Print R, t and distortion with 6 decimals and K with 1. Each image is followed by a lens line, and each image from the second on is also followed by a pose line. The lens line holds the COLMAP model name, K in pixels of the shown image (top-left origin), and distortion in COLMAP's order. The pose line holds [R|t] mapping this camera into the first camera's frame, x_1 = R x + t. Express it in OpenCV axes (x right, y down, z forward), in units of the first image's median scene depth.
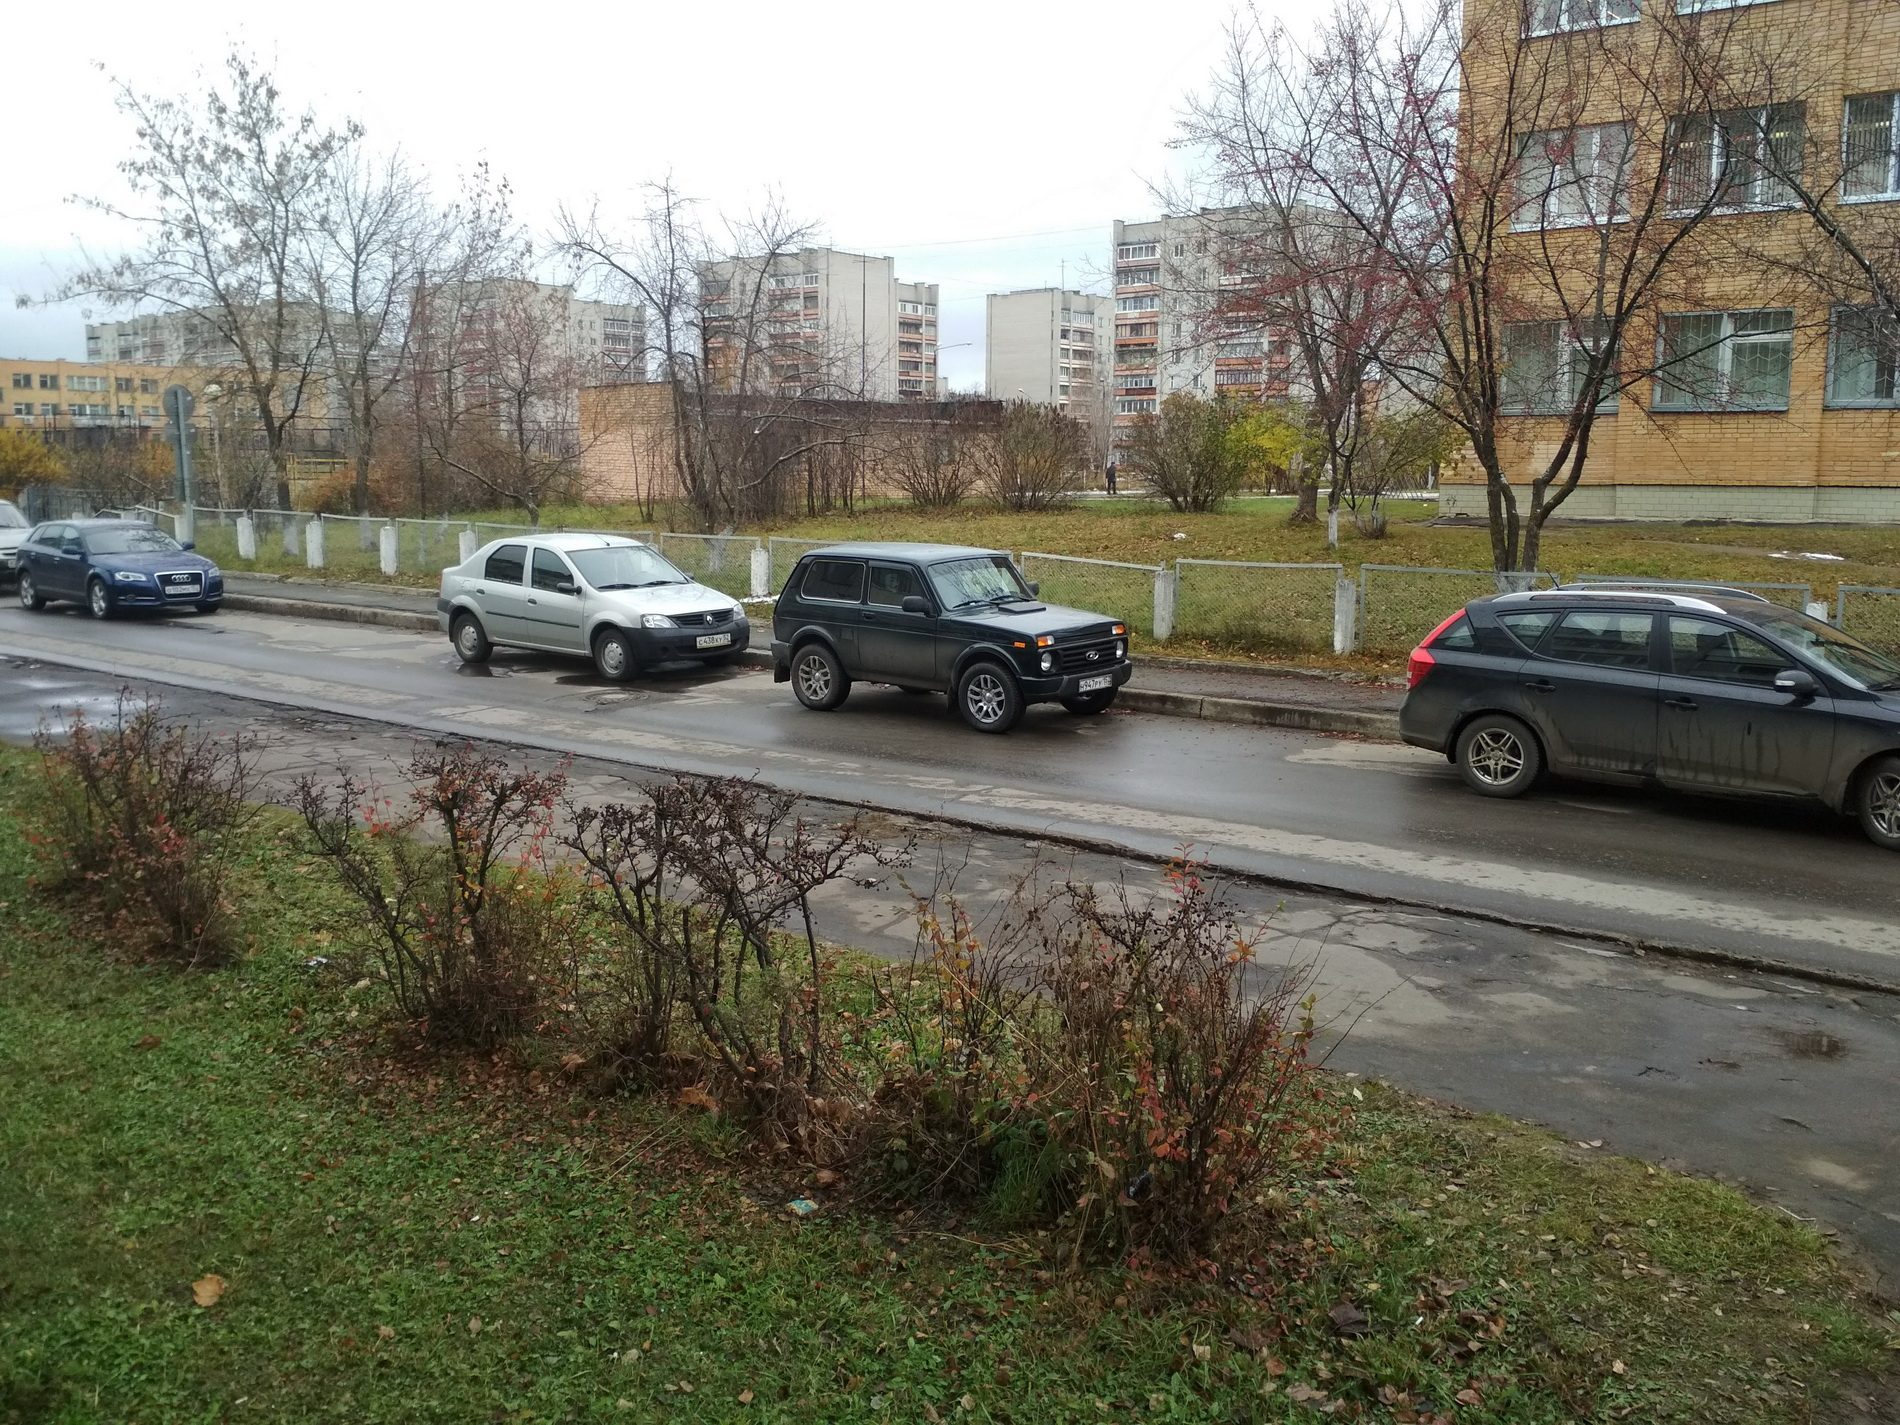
lens RADIAL K [[1829.6, 0, 950.0], [0, 1829.6, 712.5], [0, 0, 1]] dist [0.006305, -0.009665]
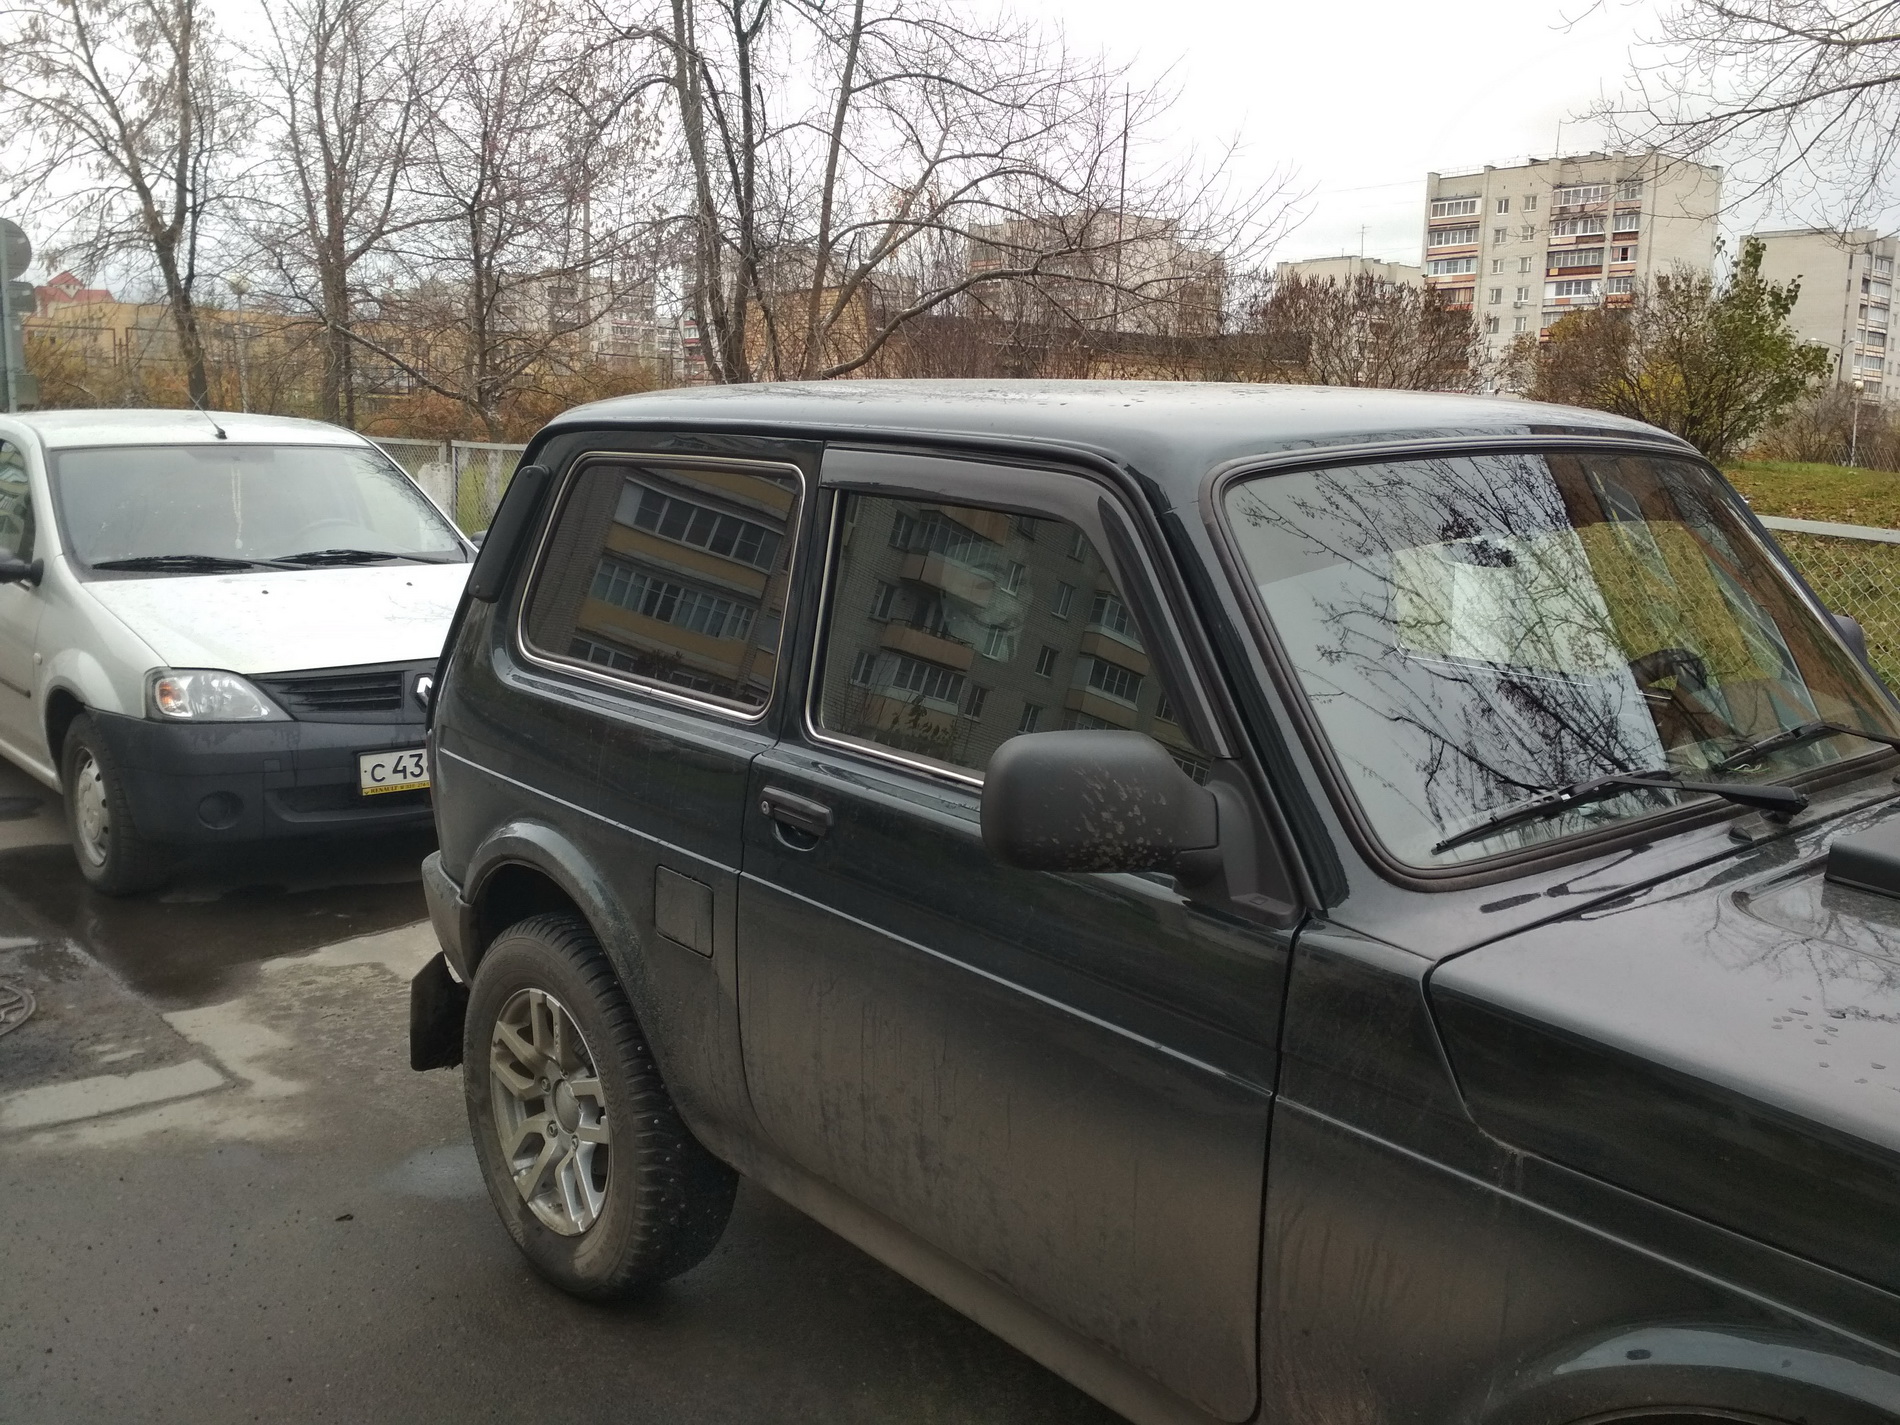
lens RADIAL K [[1831.7, 0, 957.2], [0, 1831.7, 748.6], [0, 0, 1]] dist [-0.001092, -0.002047]
pose [[0.989334, 0.046864, -0.137918, -0.010143], [-0.043142, 0.998623, 0.029858, -0.054223], [0.139128, -0.023589, 0.989993, 0.733318]]
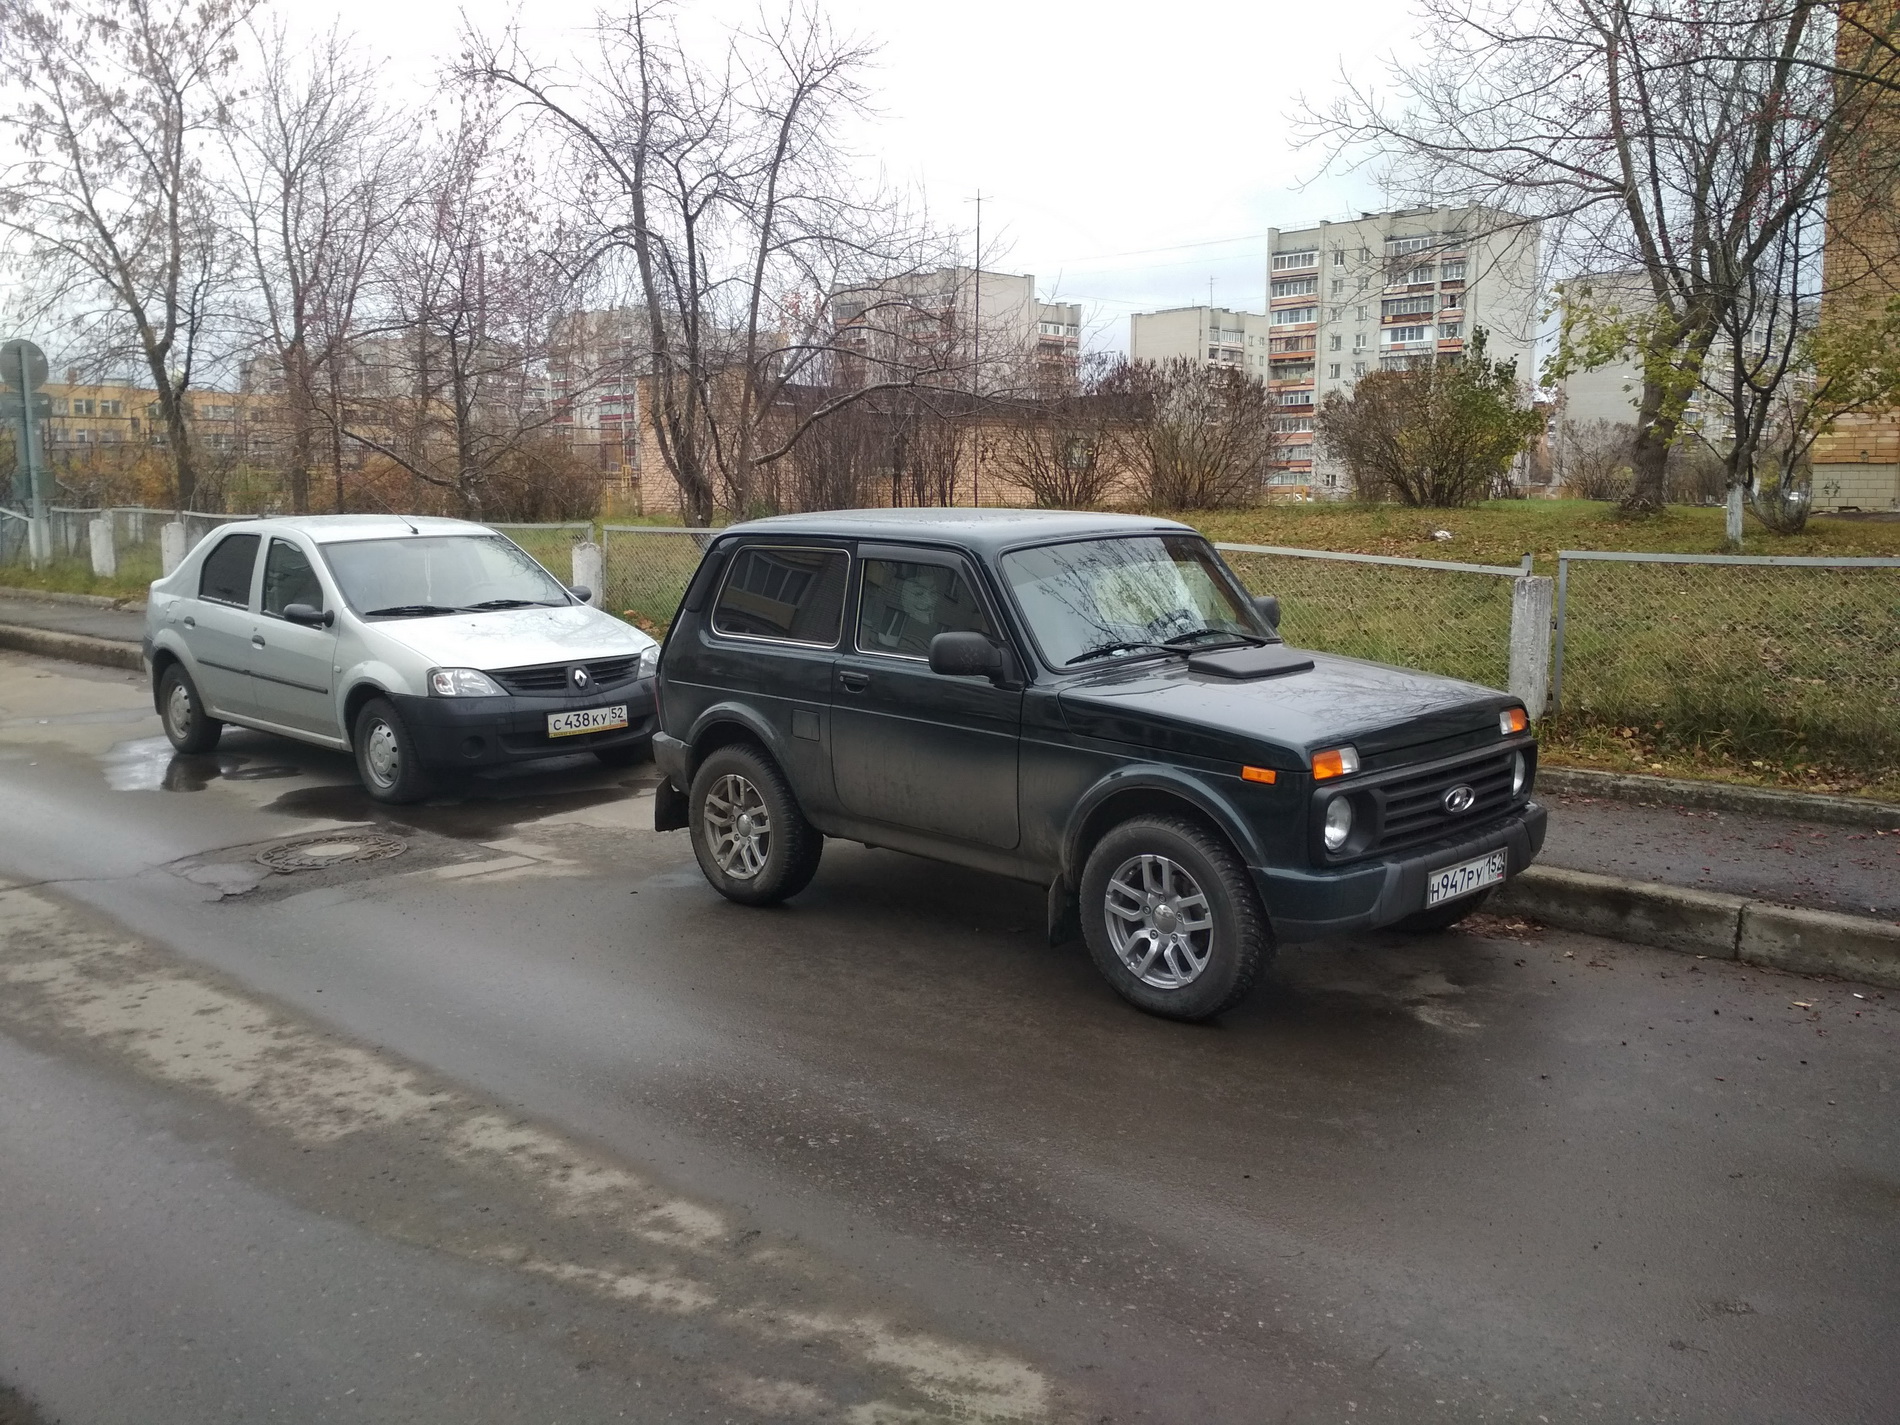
lens RADIAL K [[1829.6, 0, 950.0], [0, 1829.6, 712.5], [0, 0, 1]] dist [0.006305, -0.009665]
pose [[0.996993, 0.003576, -0.077412, 0.005601], [-0.004939, 0.999836, -0.017419, -0.033659], [0.077337, 0.017749, 0.996847, 0.521353]]
